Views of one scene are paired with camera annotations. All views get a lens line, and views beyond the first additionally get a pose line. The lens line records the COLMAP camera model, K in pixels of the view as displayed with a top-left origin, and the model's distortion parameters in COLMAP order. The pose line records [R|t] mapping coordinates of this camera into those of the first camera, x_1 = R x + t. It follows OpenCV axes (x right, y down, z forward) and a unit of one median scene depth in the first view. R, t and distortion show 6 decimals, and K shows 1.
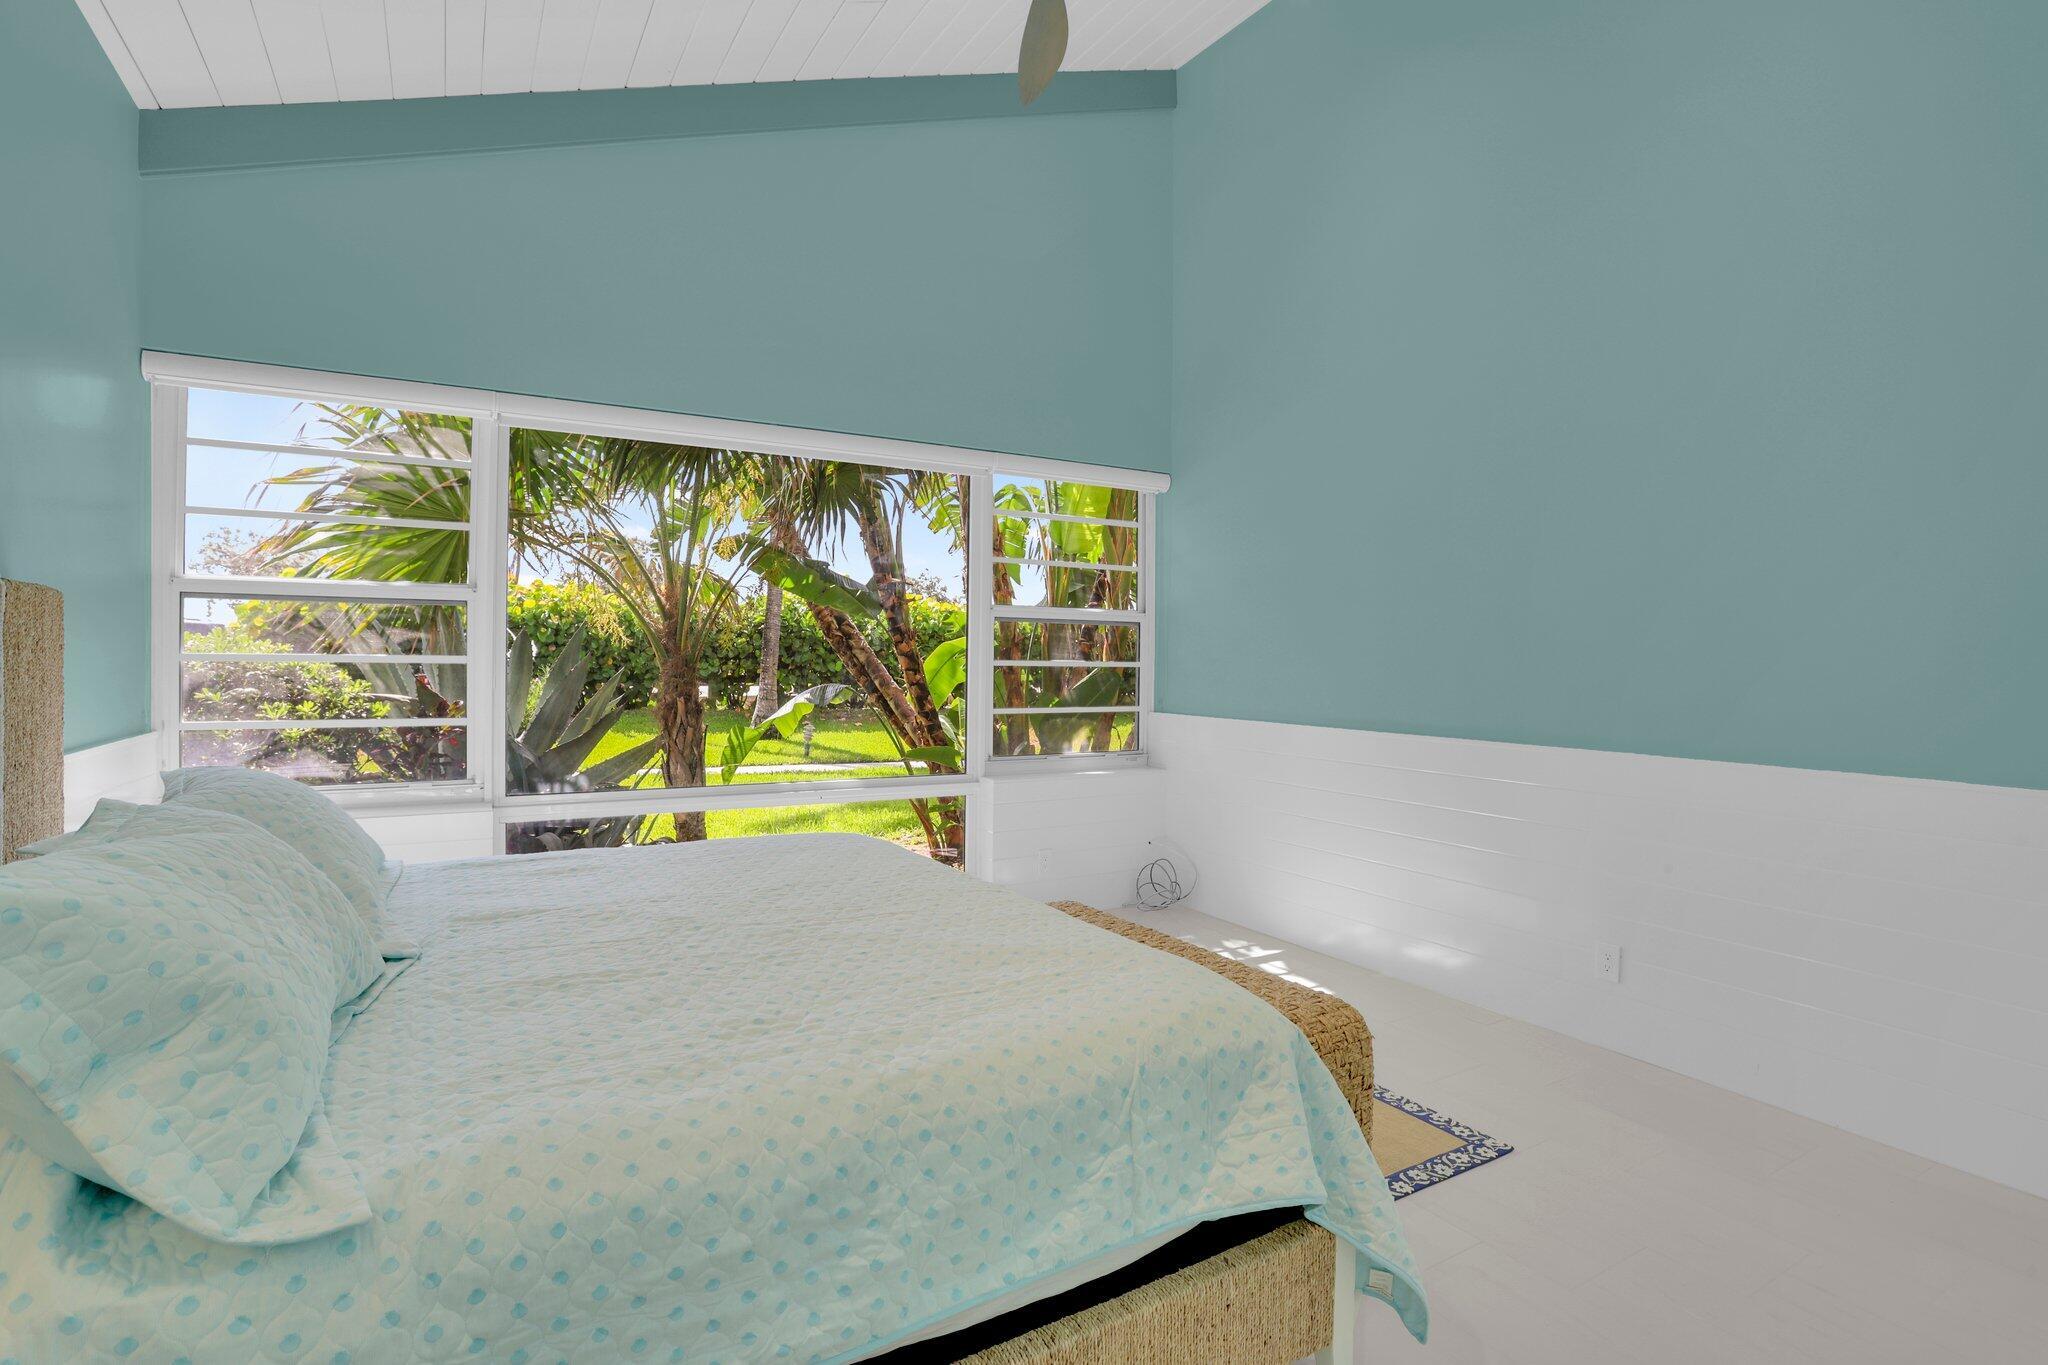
lens RADIAL K [[998.0, 0, 1018.5], [0, 998.0, 669.7], [0, 0, 1]] dist [-0.081408, 0.036428]
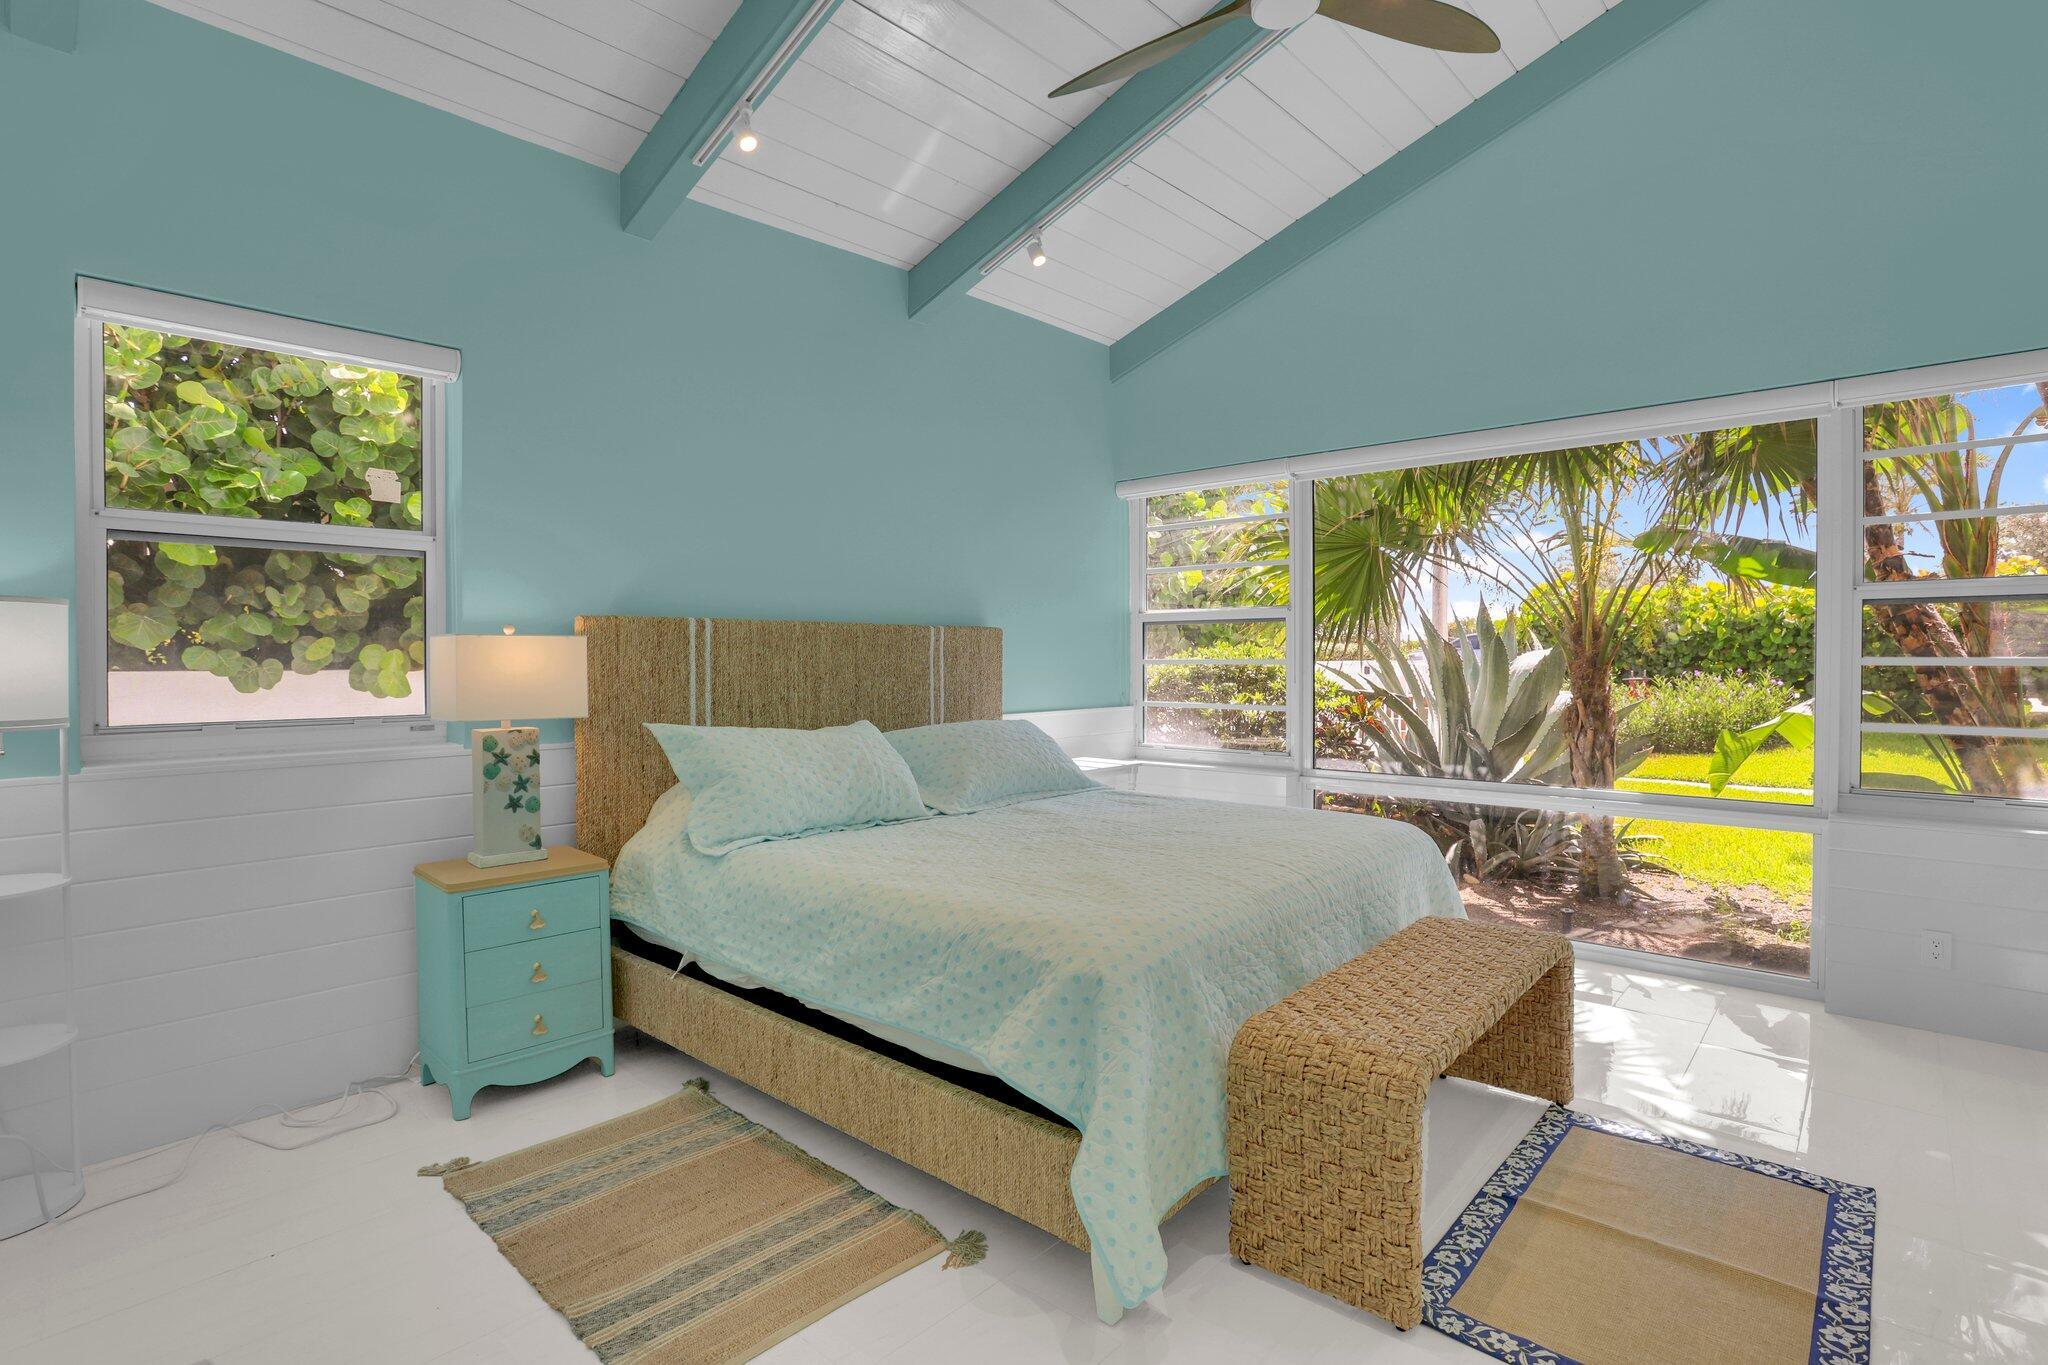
lens RADIAL K [[998.0, 0, 1018.5], [0, 998.0, 669.7], [0, 0, 1]] dist [-0.081408, 0.036428]
pose [[0.291116, -0.001028, -0.956687, 0.614634], [-0.004907, 0.999985, -0.002567, 0.005317], [0.956675, 0.005442, 0.291106, 0.254710]]
